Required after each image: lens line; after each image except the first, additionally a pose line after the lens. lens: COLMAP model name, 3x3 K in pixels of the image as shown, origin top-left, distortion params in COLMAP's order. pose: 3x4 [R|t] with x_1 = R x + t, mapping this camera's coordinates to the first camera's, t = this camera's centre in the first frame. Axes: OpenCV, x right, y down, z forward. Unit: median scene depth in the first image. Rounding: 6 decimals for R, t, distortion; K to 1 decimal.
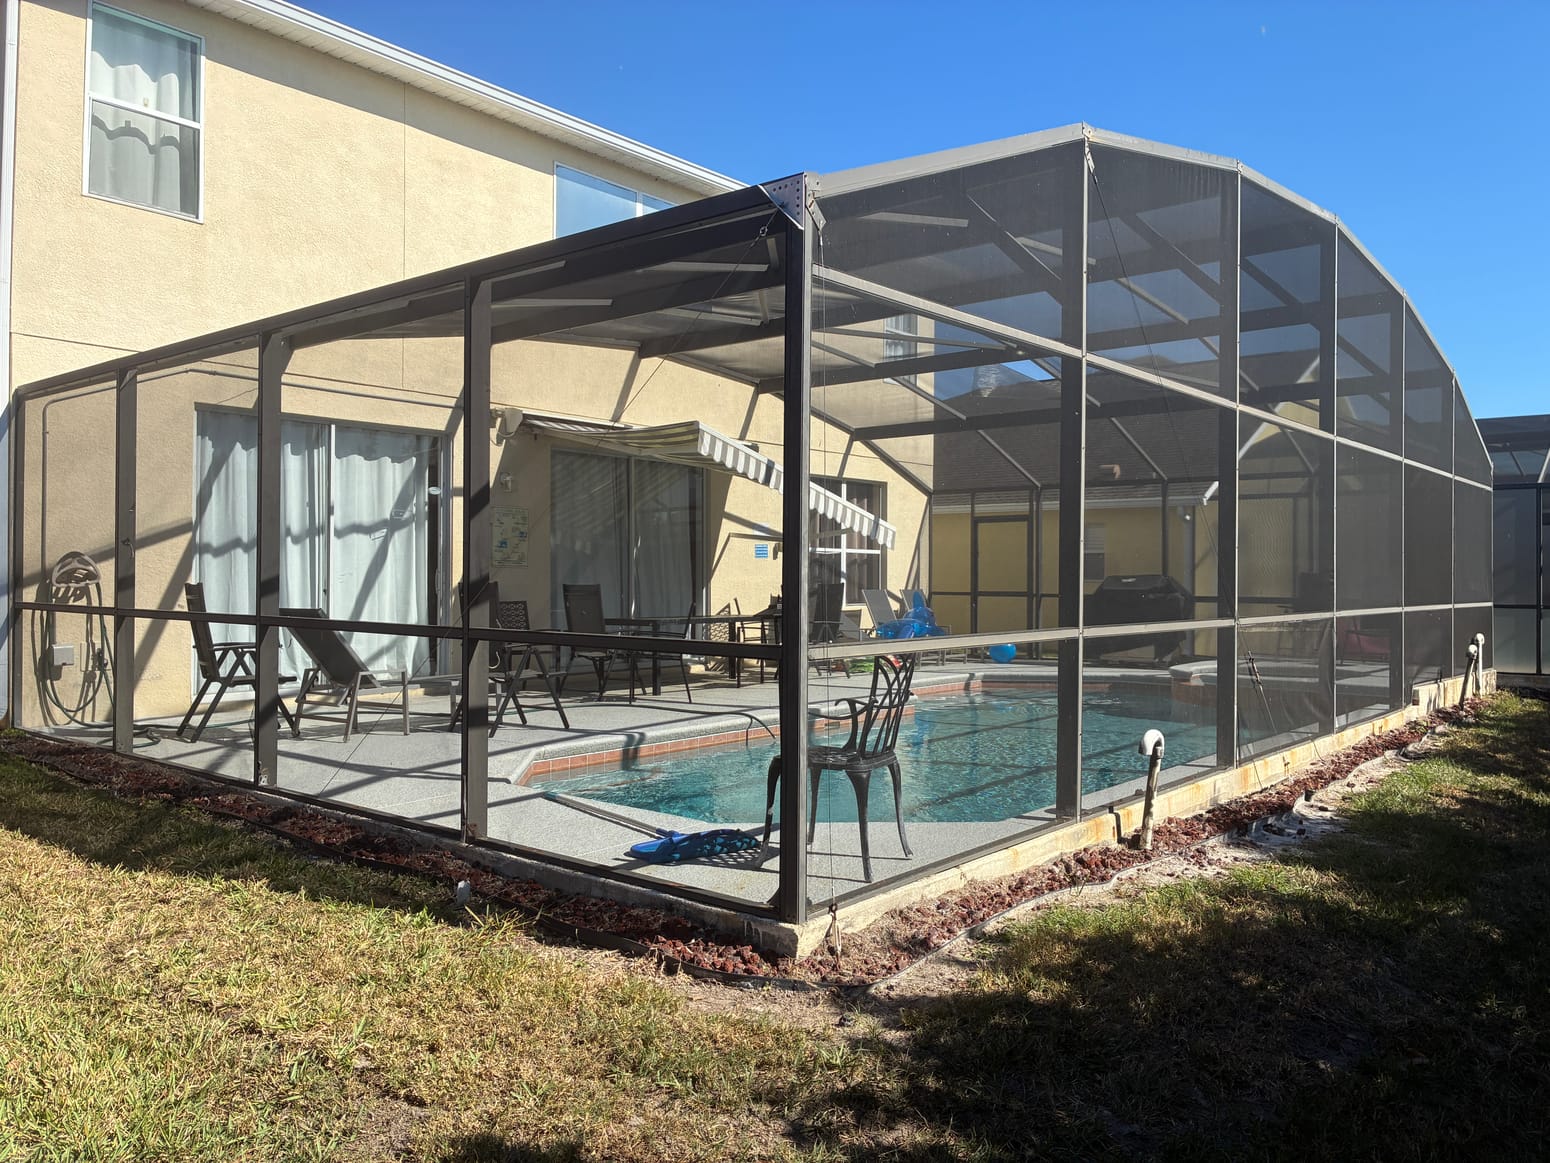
lens RADIAL K [[1185.1, 0, 774.0], [0, 1185.1, 575.5], [0, 0, 1]] dist [0.024512, 0.006165]
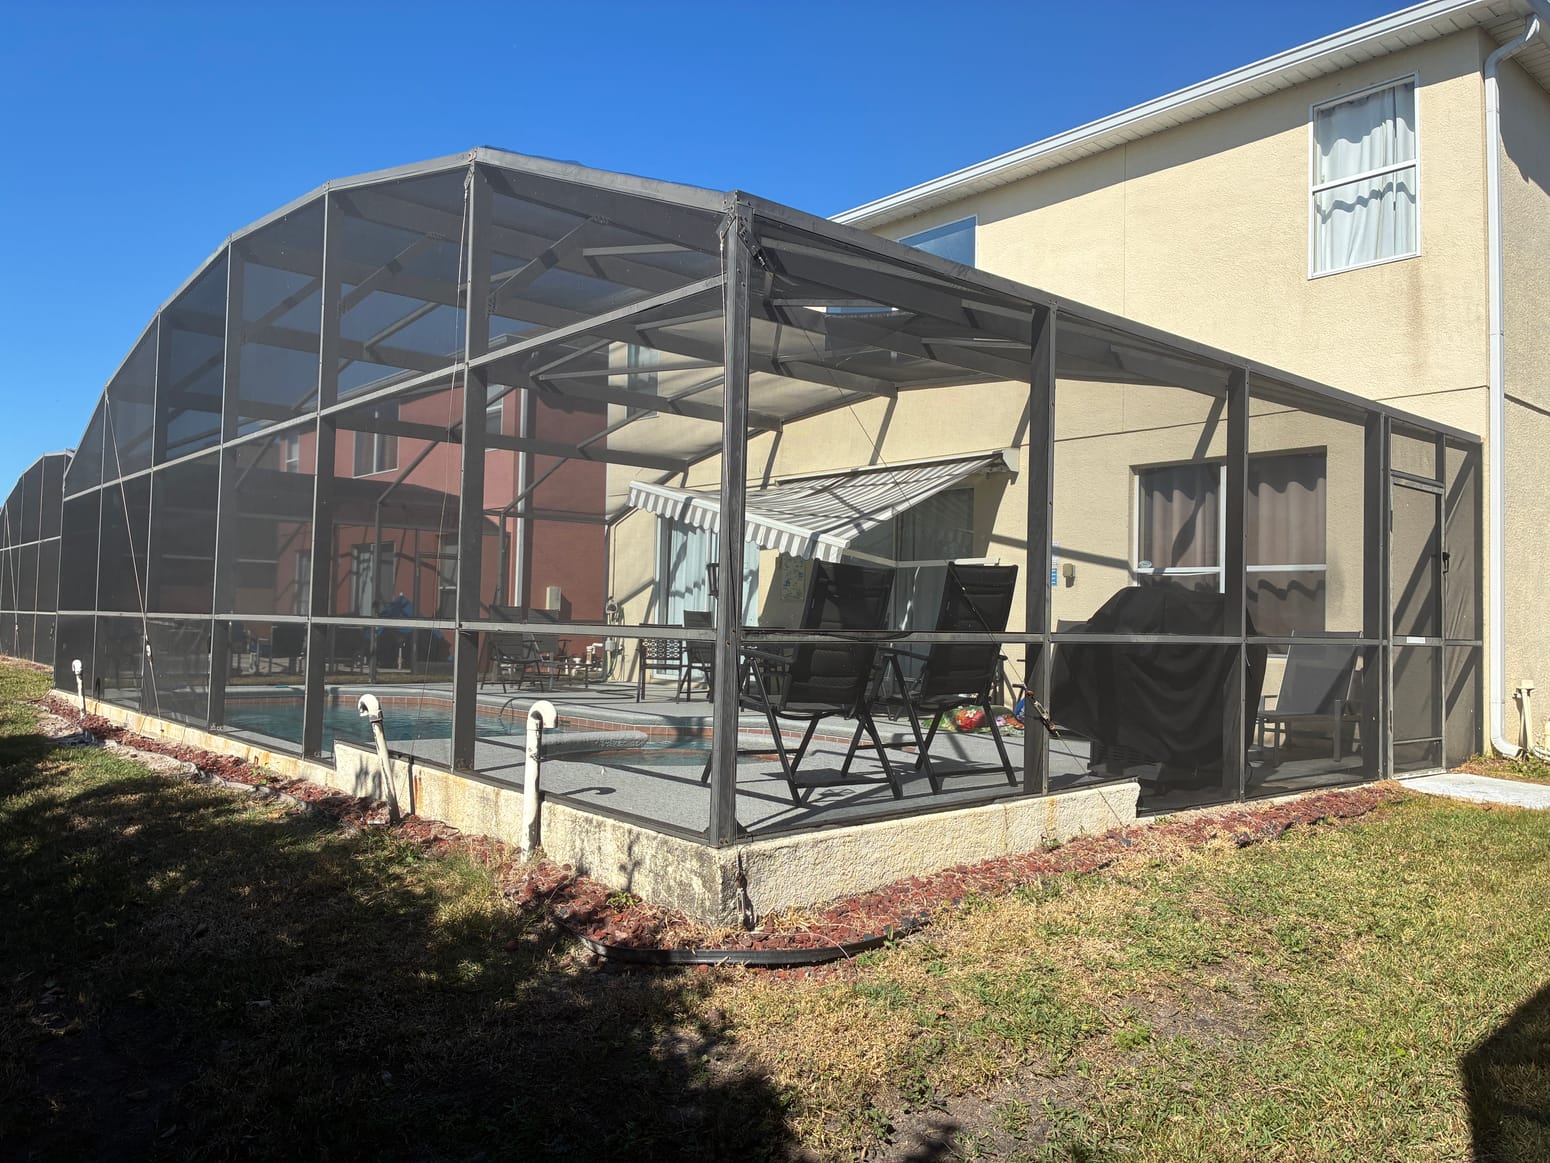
lens RADIAL K [[1185.1, 0, 773.5], [0, 1185.1, 583.6], [0, 0, 1]] dist [0.024512, 0.006165]
pose [[-0.174802, -0.042874, -0.983670, 0.923291], [-0.021430, 0.998981, -0.039733, 0.022329], [0.984370, 0.014134, -0.175543, 1.091788]]
